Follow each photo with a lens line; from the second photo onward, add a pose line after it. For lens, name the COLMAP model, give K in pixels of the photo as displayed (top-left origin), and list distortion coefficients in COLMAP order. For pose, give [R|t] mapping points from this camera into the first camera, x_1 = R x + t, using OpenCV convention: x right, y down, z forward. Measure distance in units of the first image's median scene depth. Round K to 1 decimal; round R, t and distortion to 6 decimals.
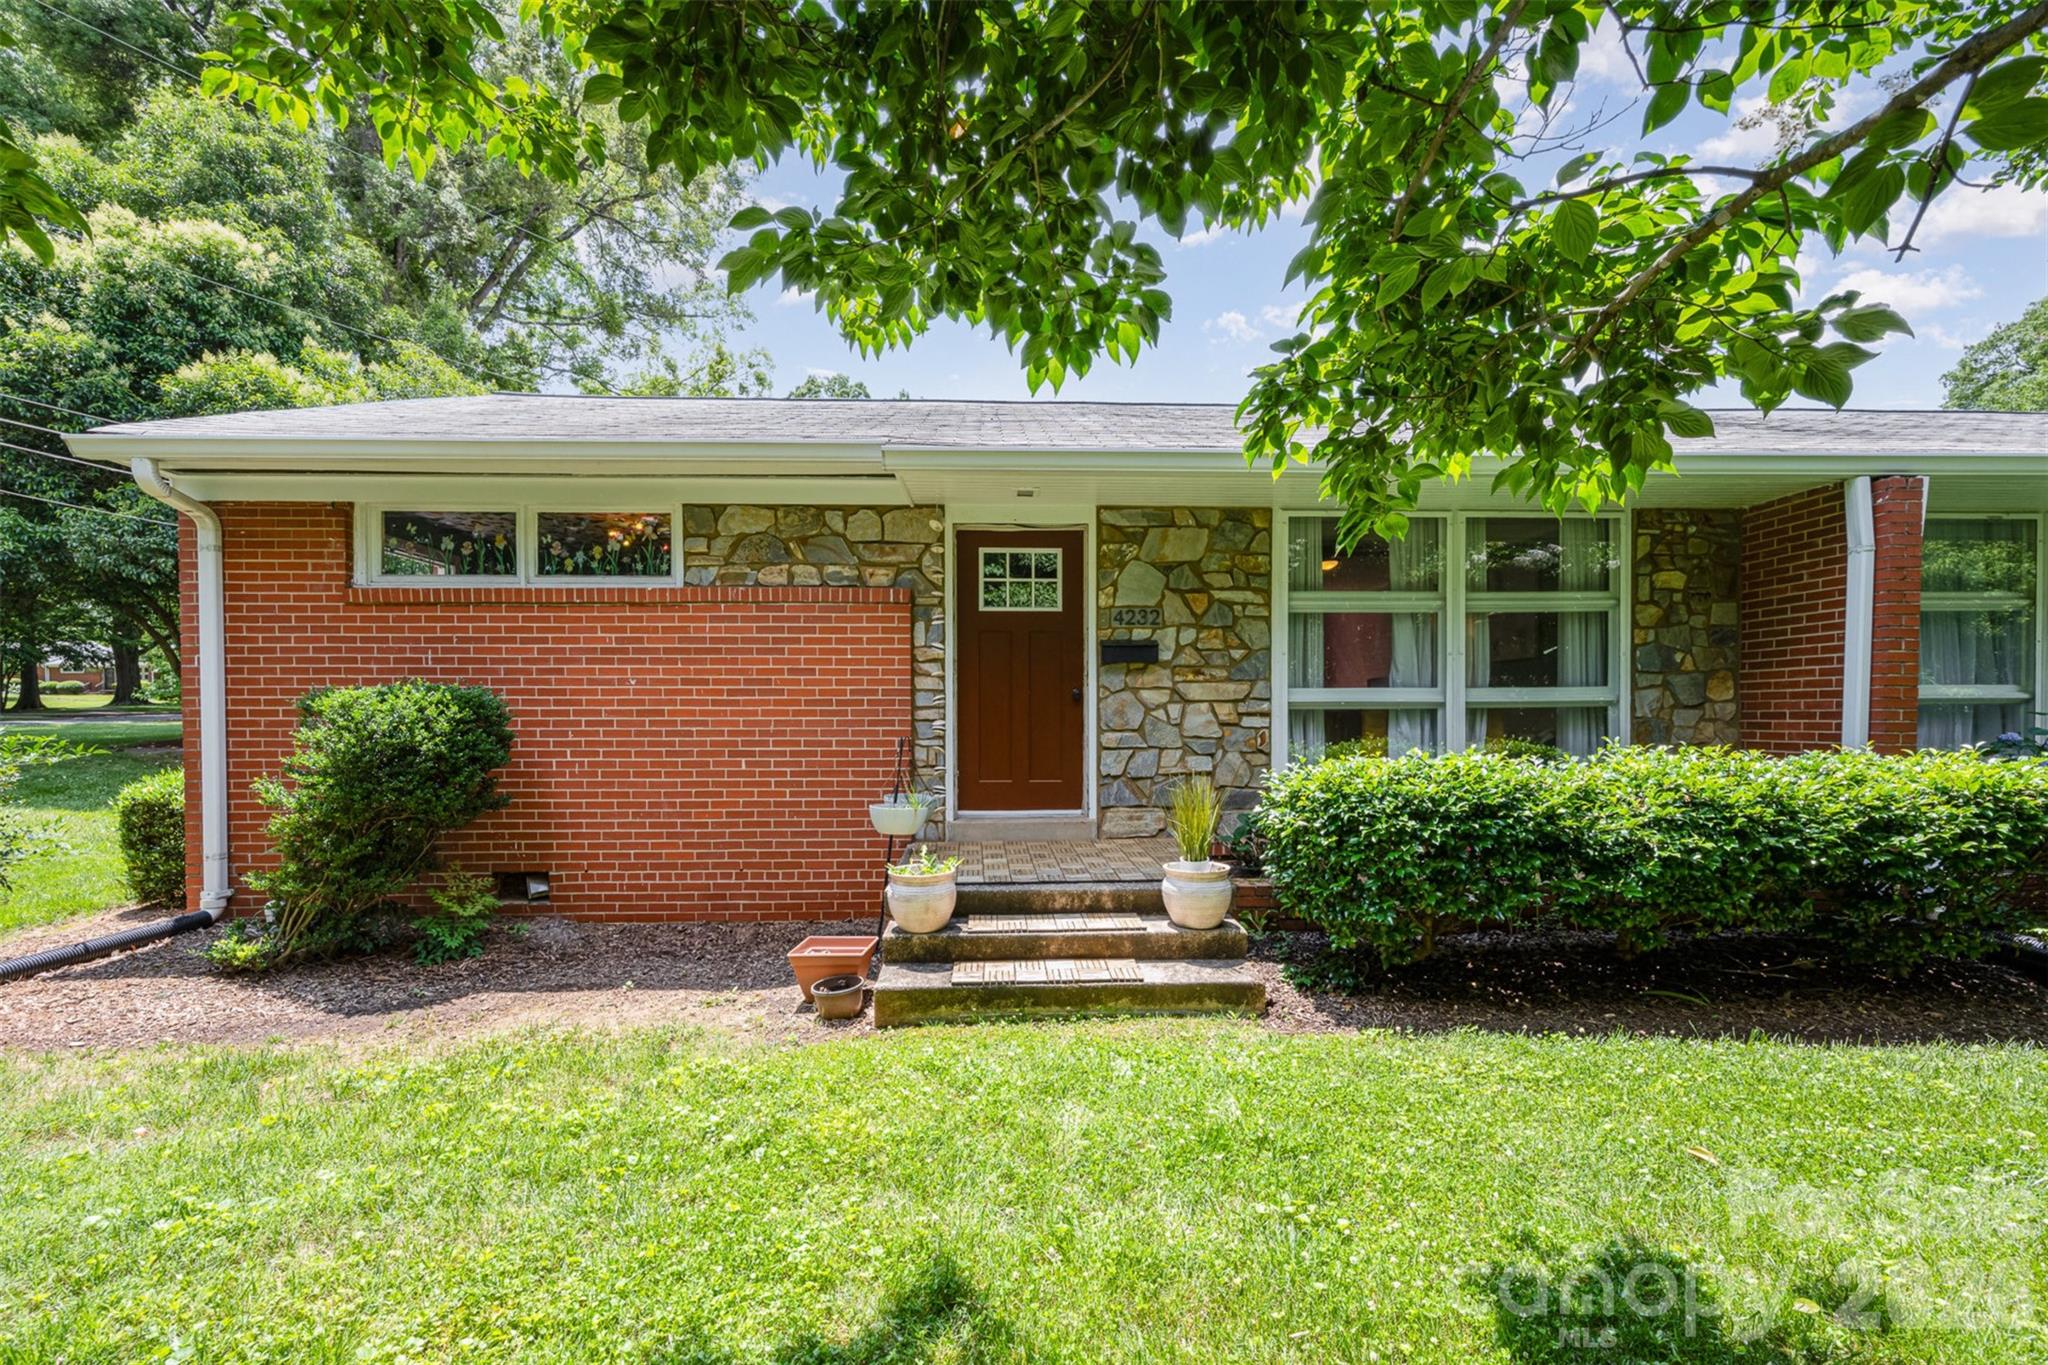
lens RADIAL K [[829.2, 0, 1024.8], [0, 829.2, 691.8], [0, 0, 1]] dist [-0.004579, -0.000856]
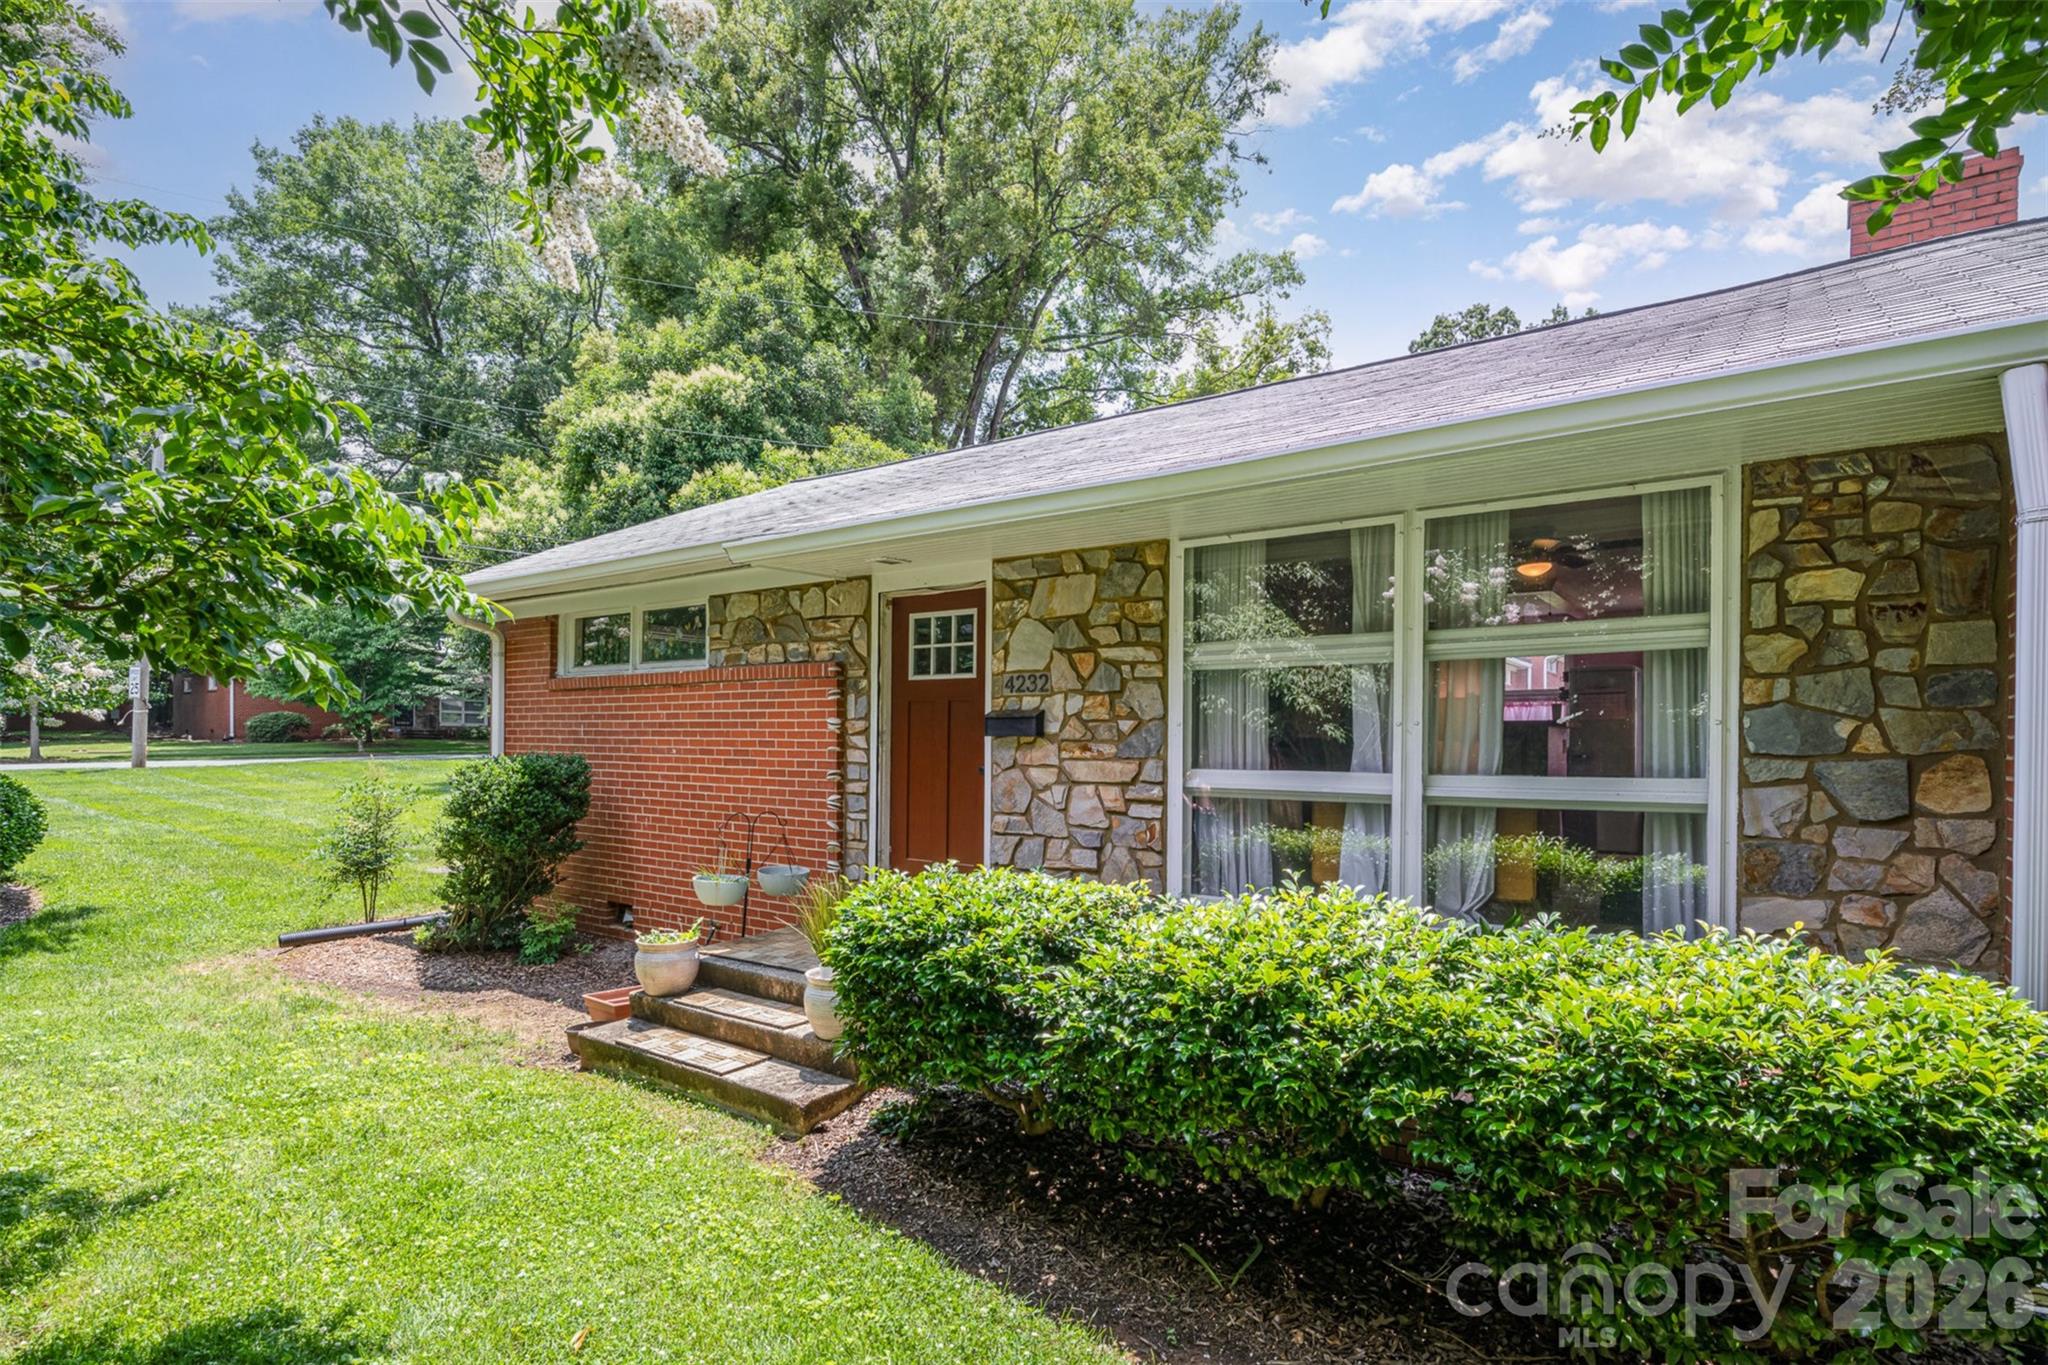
lens RADIAL K [[1008.5, 0, 1025.1], [0, 1008.5, 694.9], [0, 0, 1]] dist [-0.009384, 0.000483]
pose [[0.790736, -0.020128, -0.611827, 0.778051], [0.008286, 0.999720, -0.022180, -0.054519], [0.612102, 0.012469, 0.790681, 0.165341]]
